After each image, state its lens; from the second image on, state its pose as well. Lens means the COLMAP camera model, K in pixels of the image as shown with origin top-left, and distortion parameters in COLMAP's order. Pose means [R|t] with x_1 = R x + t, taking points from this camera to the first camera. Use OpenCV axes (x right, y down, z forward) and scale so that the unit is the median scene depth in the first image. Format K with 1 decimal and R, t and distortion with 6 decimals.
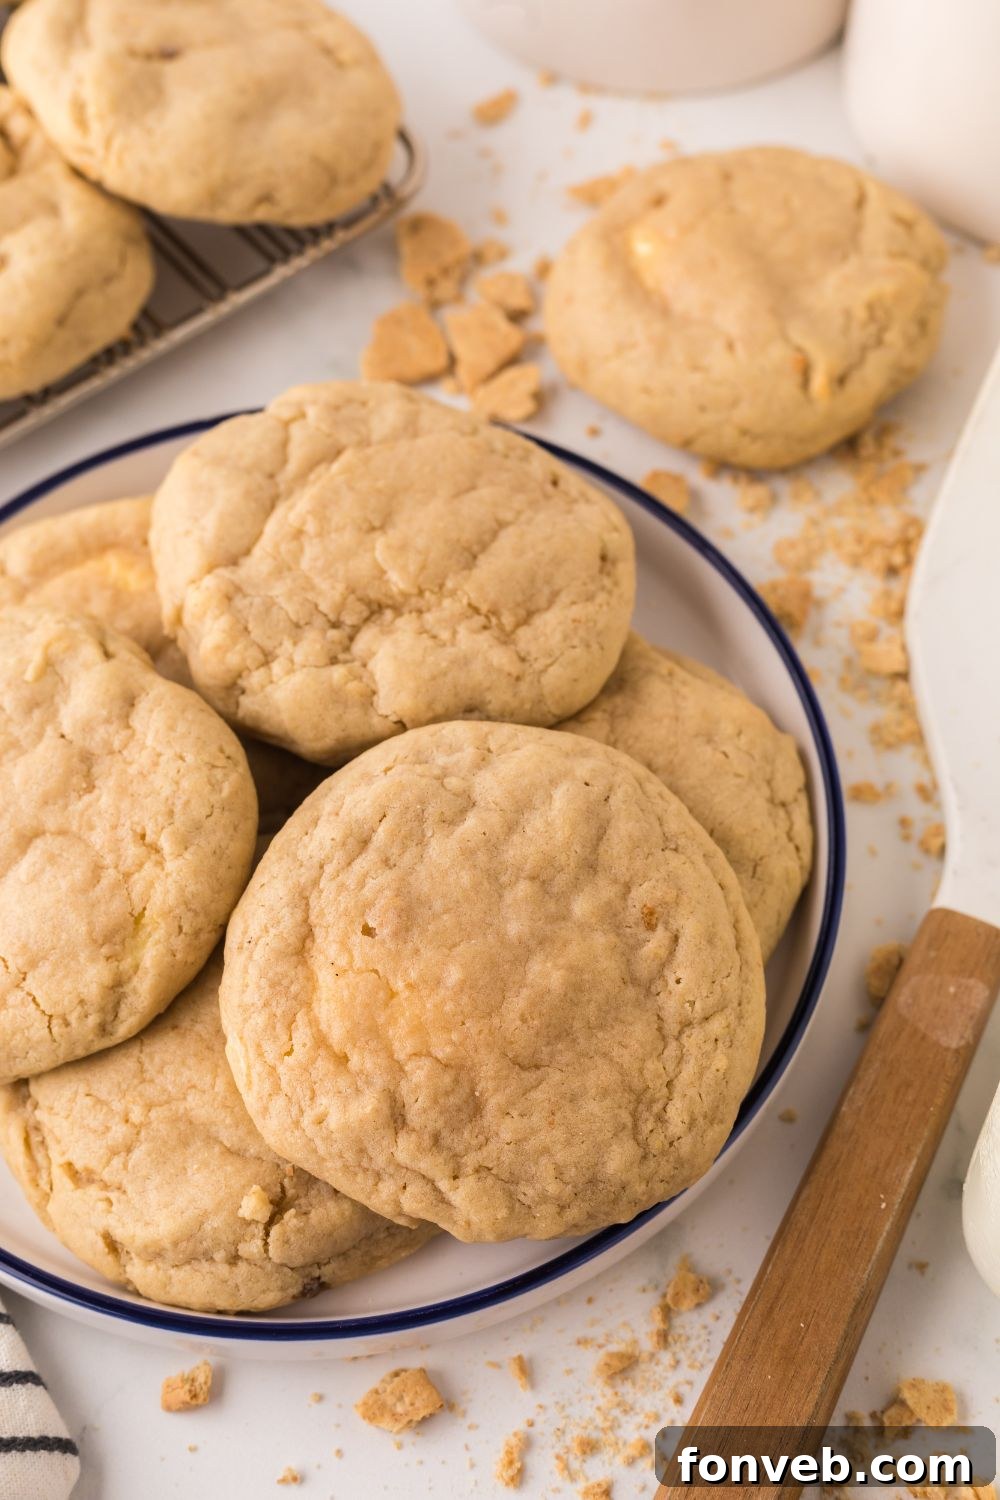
lens RADIAL K [[2493.9, 0, 500.0], [0, 2493.9, 750.0], [0, 0, 1]] dist [0.017221, 0.097782]
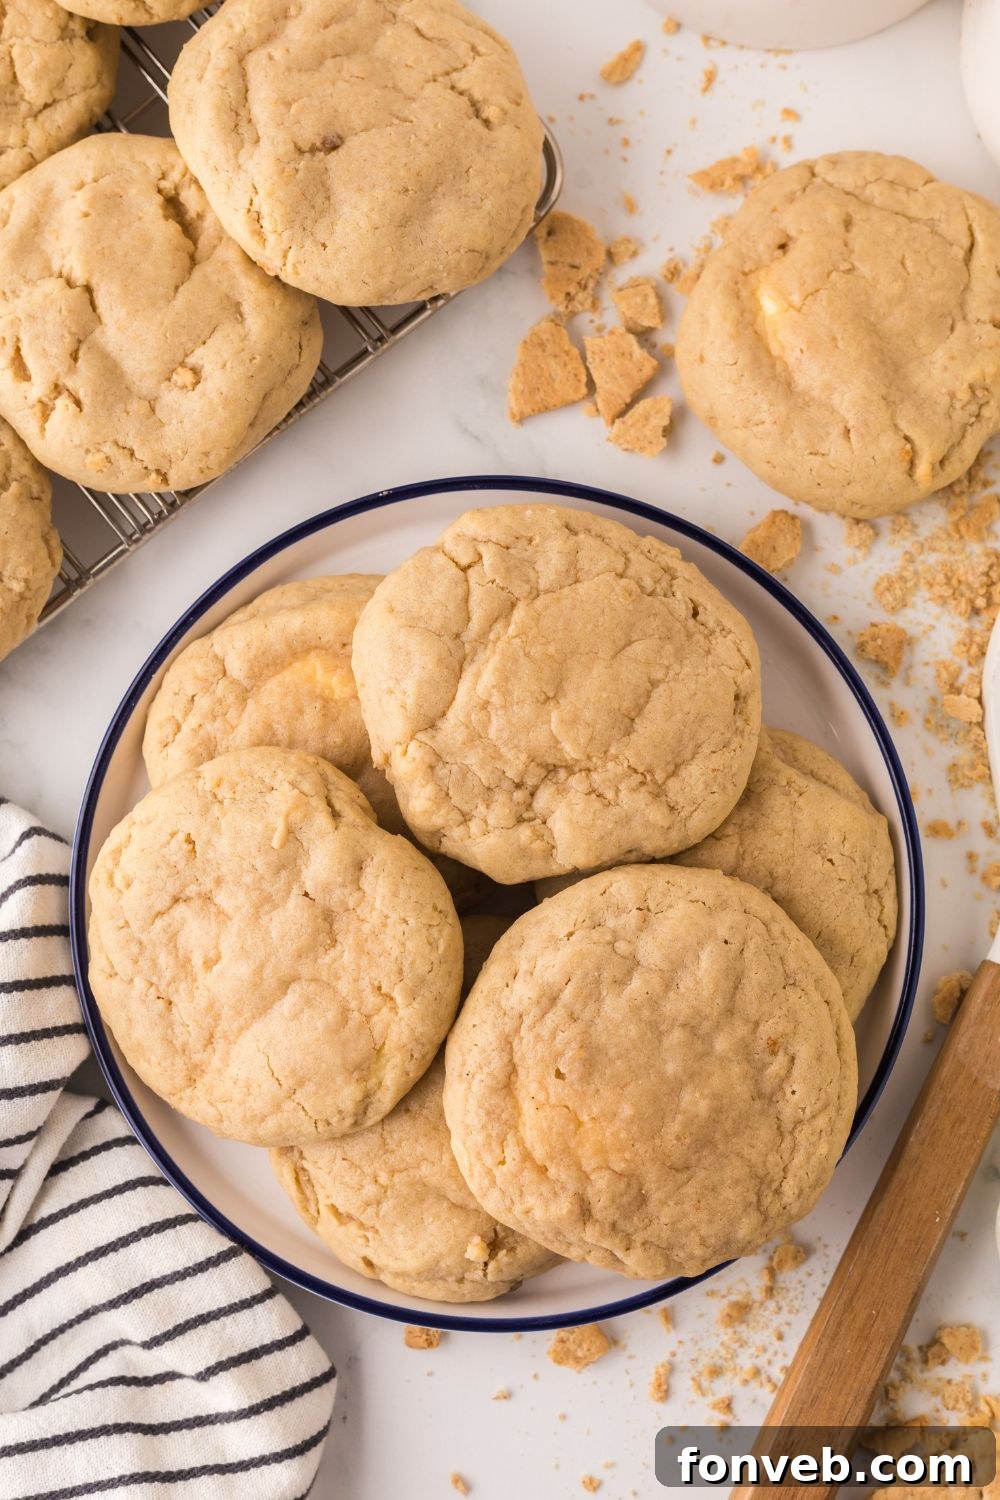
lens RADIAL K [[2800.8, 0, 500.0], [0, 2800.8, 750.0], [0, 0, 1]] dist [0.000984, 0.182946]
pose [[0.999801, -0.013906, 0.014312, -0.100024], [0.005782, 0.888315, 0.459198, -0.732901], [-0.019099, -0.459023, 0.888219, -0.221594]]
